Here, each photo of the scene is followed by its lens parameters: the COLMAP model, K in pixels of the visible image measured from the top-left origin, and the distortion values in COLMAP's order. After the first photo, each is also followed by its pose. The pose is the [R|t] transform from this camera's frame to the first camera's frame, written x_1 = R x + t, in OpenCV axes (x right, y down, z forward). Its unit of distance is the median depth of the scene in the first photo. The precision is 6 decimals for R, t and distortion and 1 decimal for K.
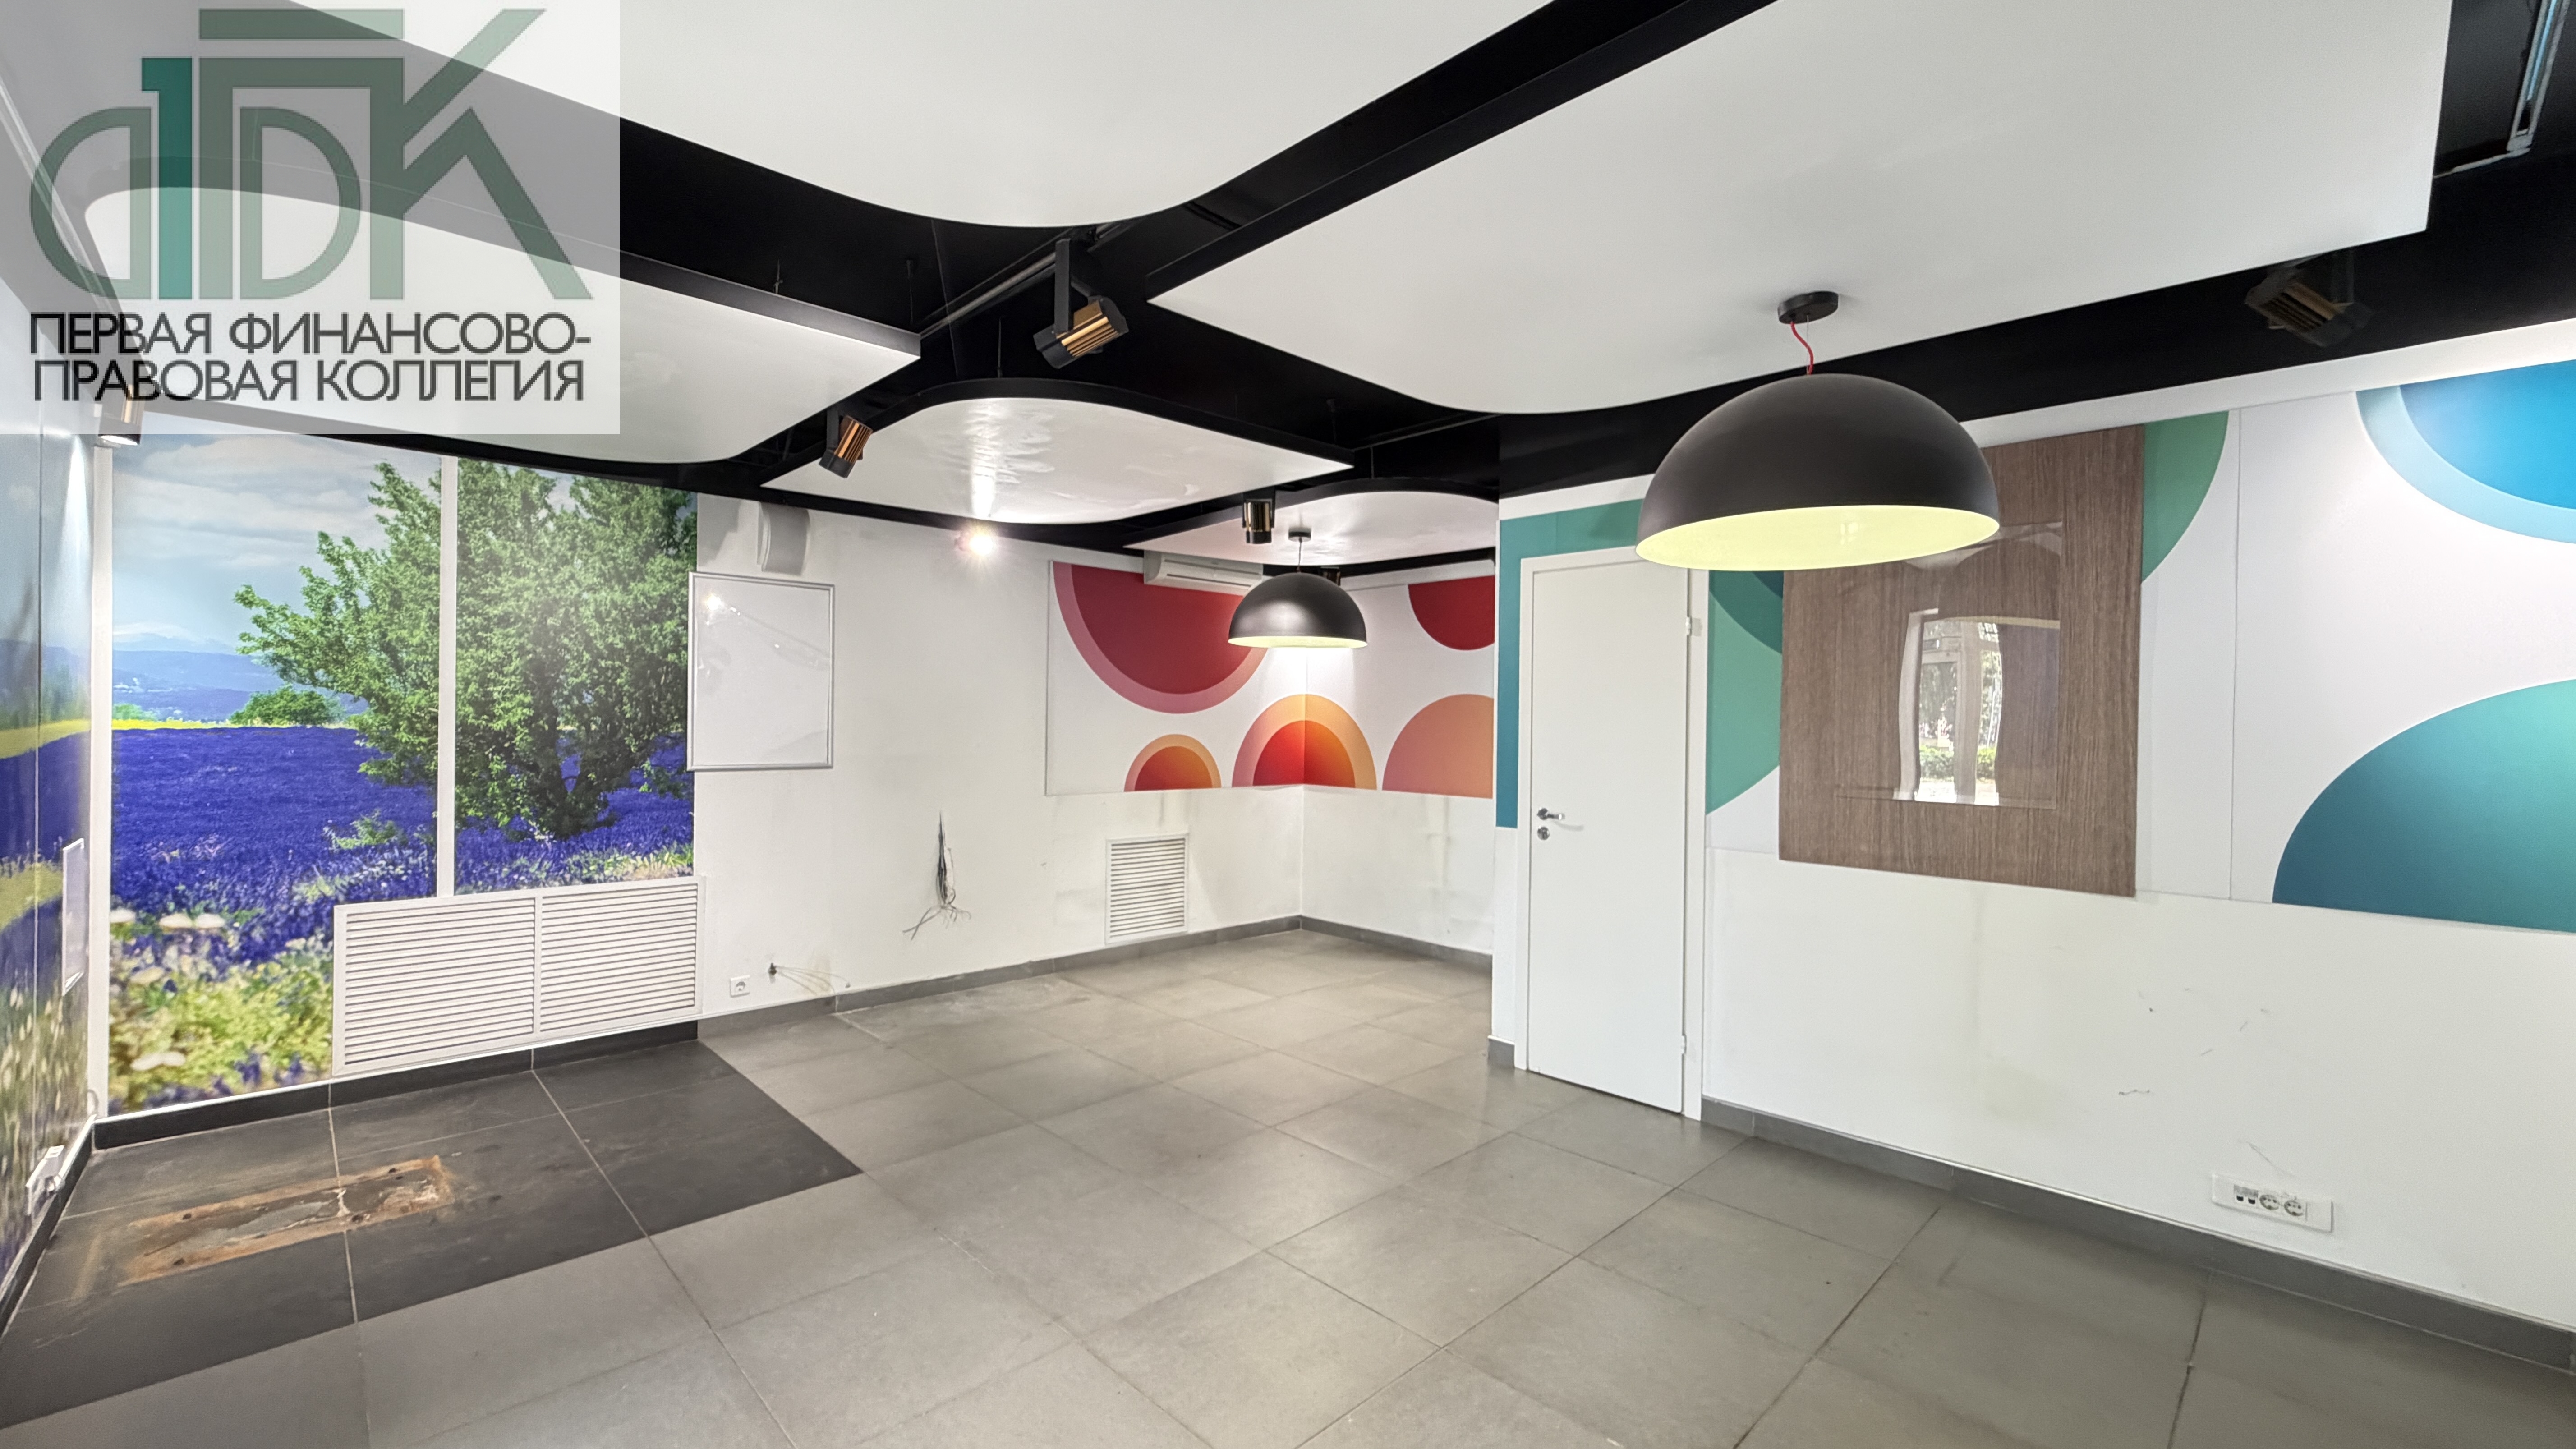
lens RADIAL K [[1028.7, 0, 1273.0], [0, 1028.7, 724.6], [0, 0, 1]] dist [-0.000943, 0.000035]
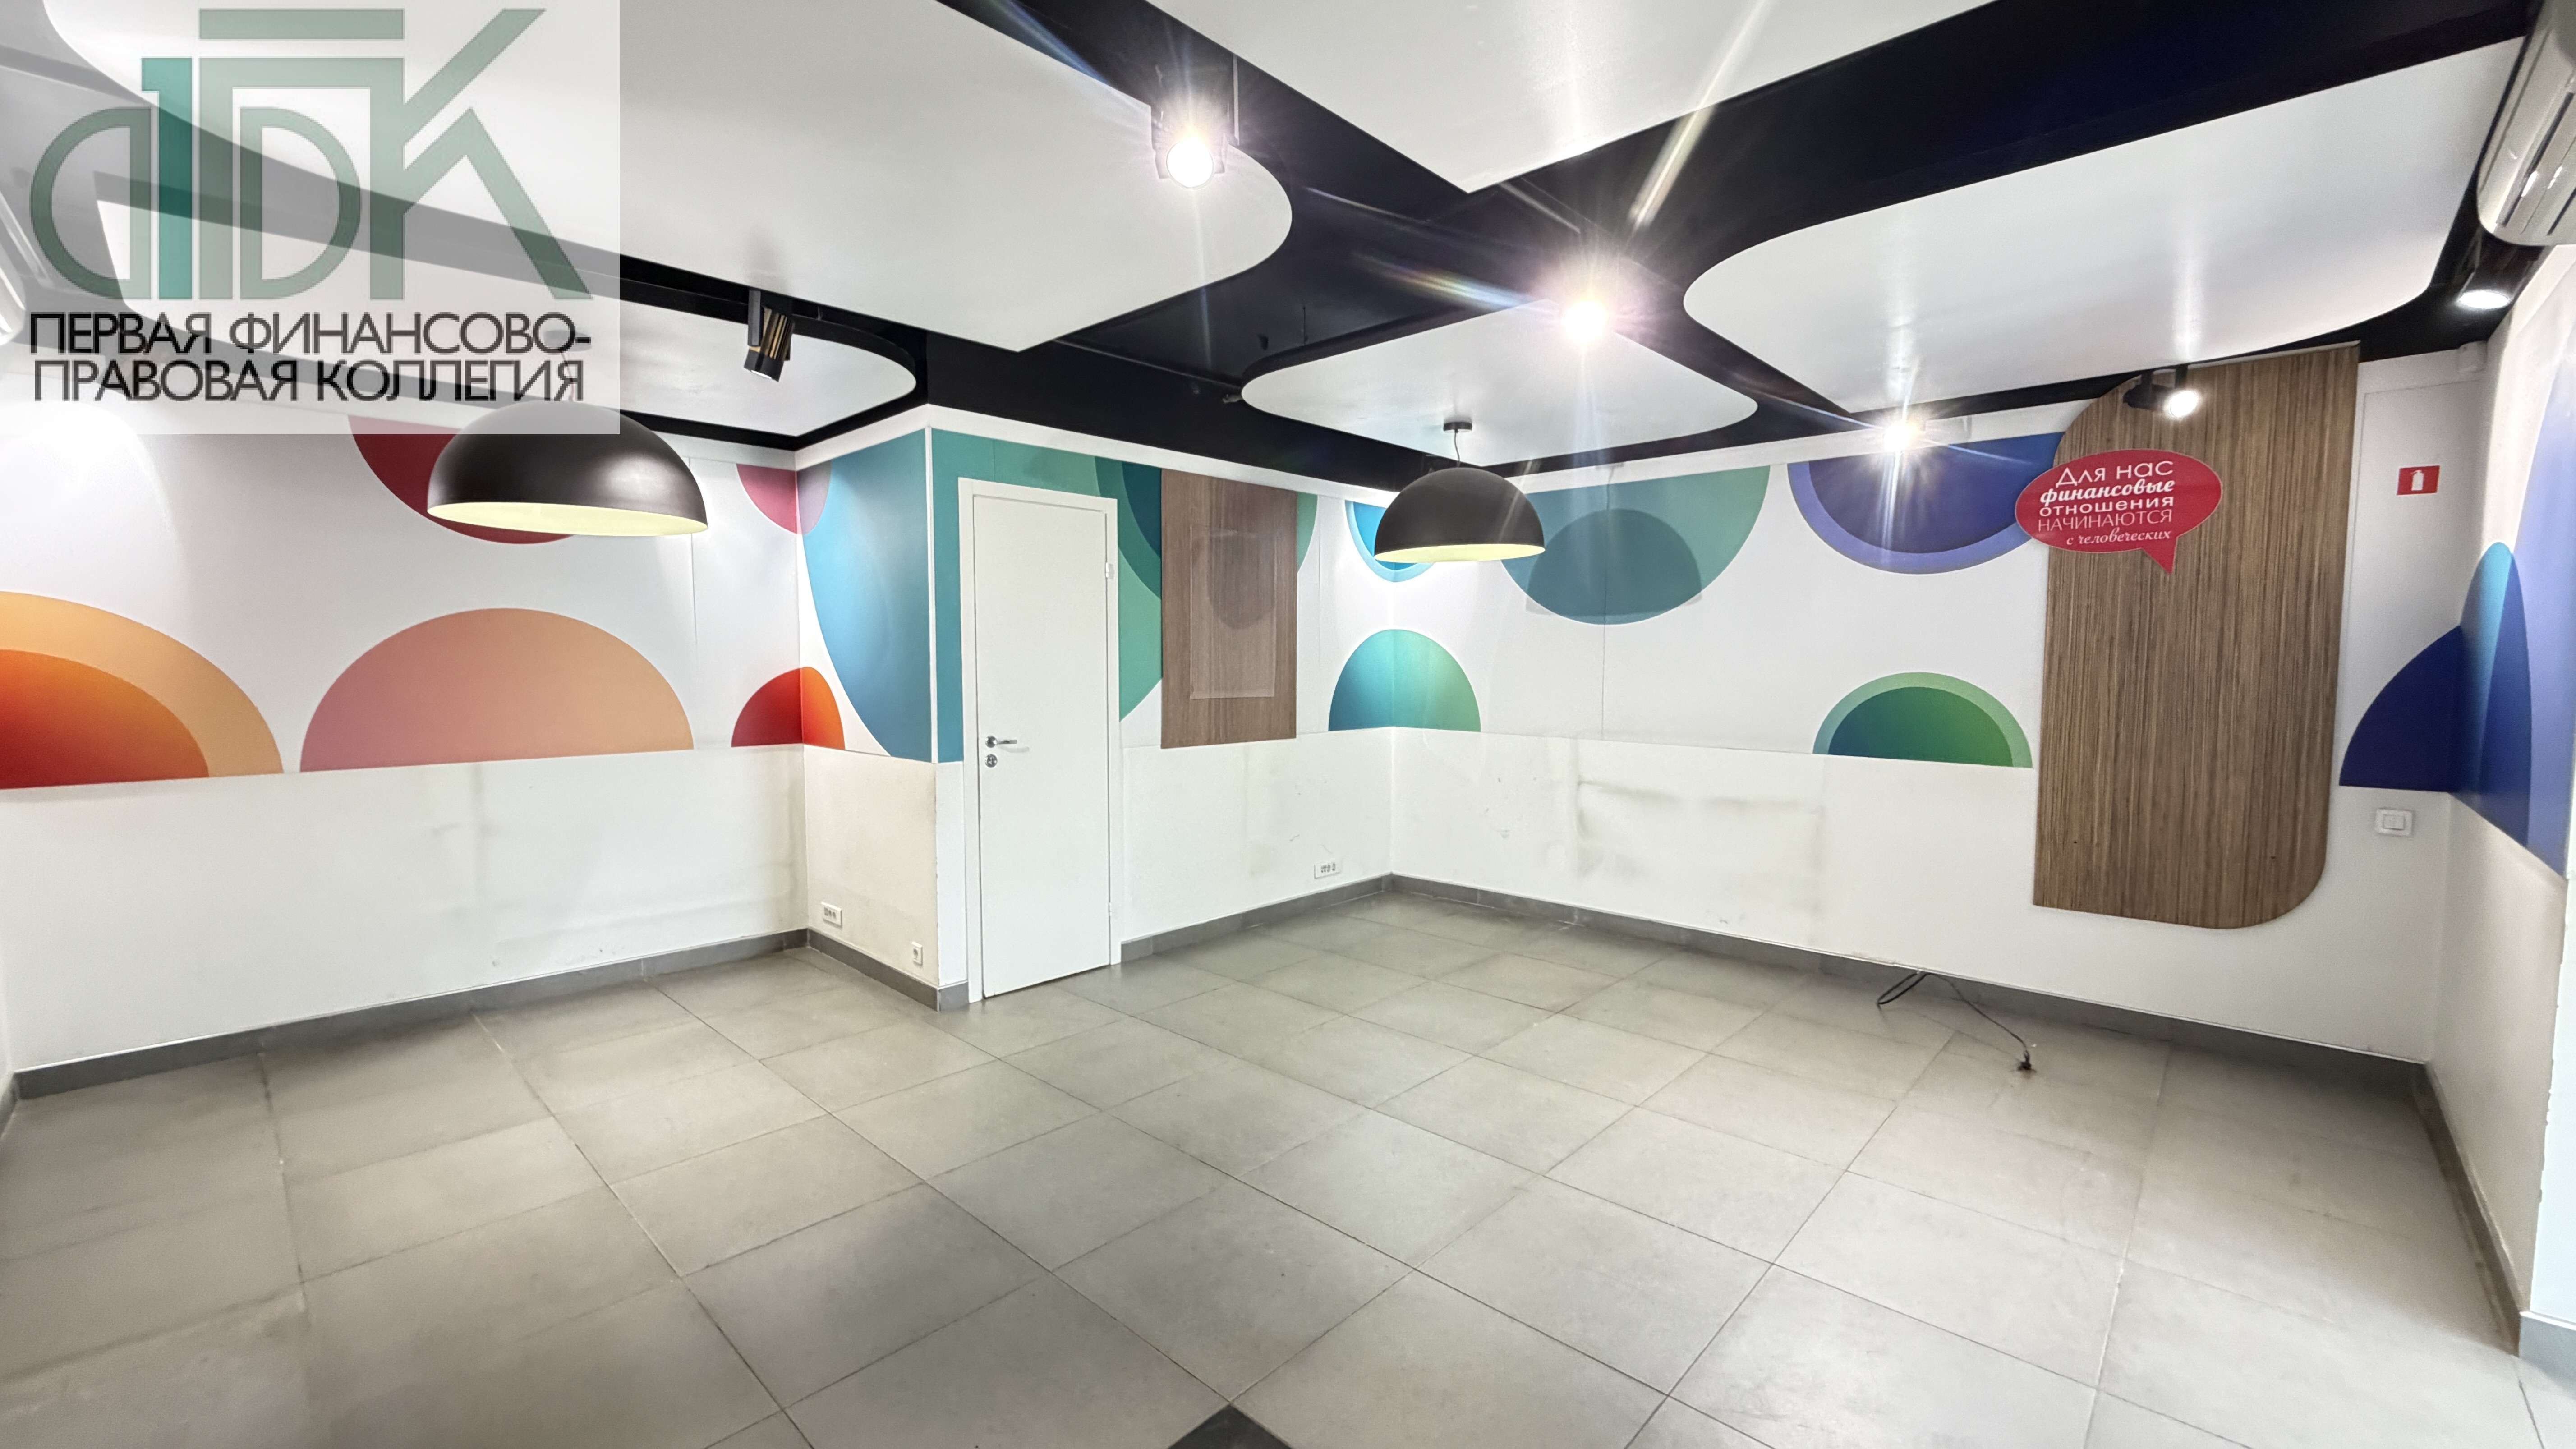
lens RADIAL K [[1028.7, 0, 1273.0], [0, 1028.7, 724.6], [0, 0, 1]] dist [-0.000943, 0.000035]
pose [[-0.040068, -0.081478, 0.995869, -0.784990], [0.003266, 0.996654, 0.081673, -0.011180], [-0.999192, 0.006525, -0.039668, 0.806042]]
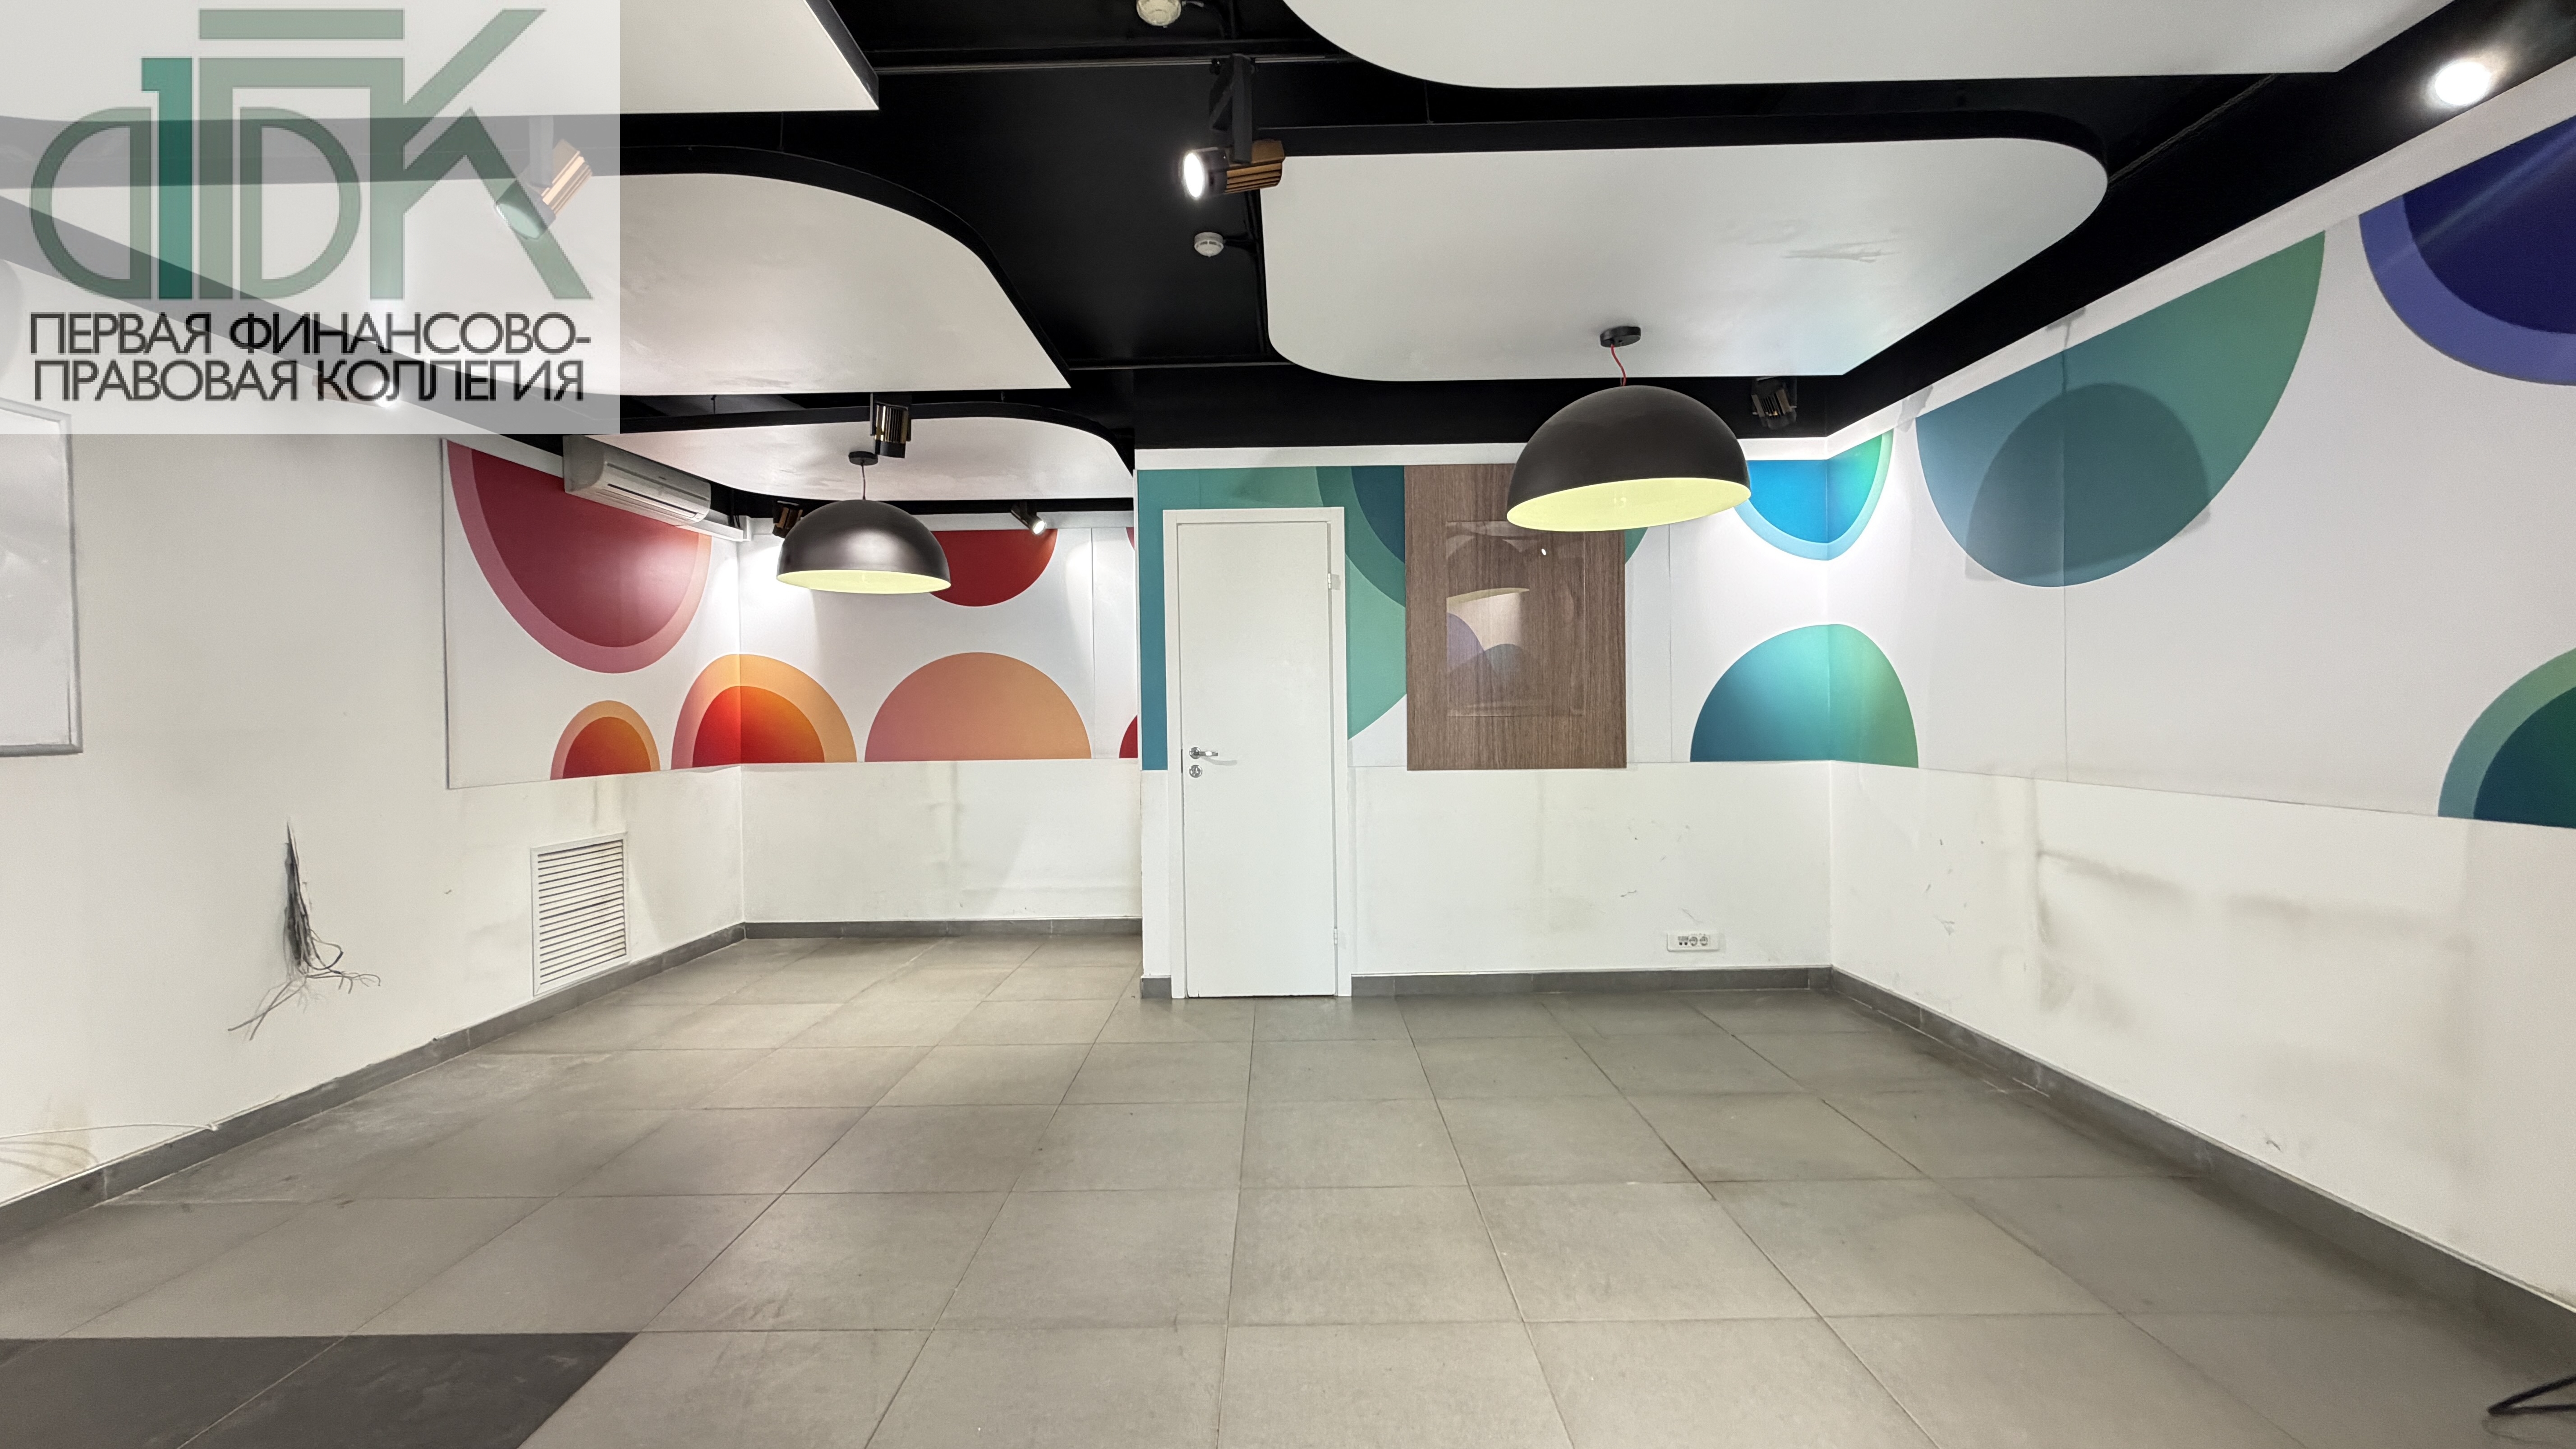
lens RADIAL K [[1028.7, 0, 1273.0], [0, 1028.7, 724.6], [0, 0, 1]] dist [-0.000943, 0.000035]
pose [[0.700991, -0.032935, 0.712409, -0.457957], [0.029040, 0.999423, 0.017628, 0.043682], [-0.712578, 0.008331, 0.701543, 0.210653]]
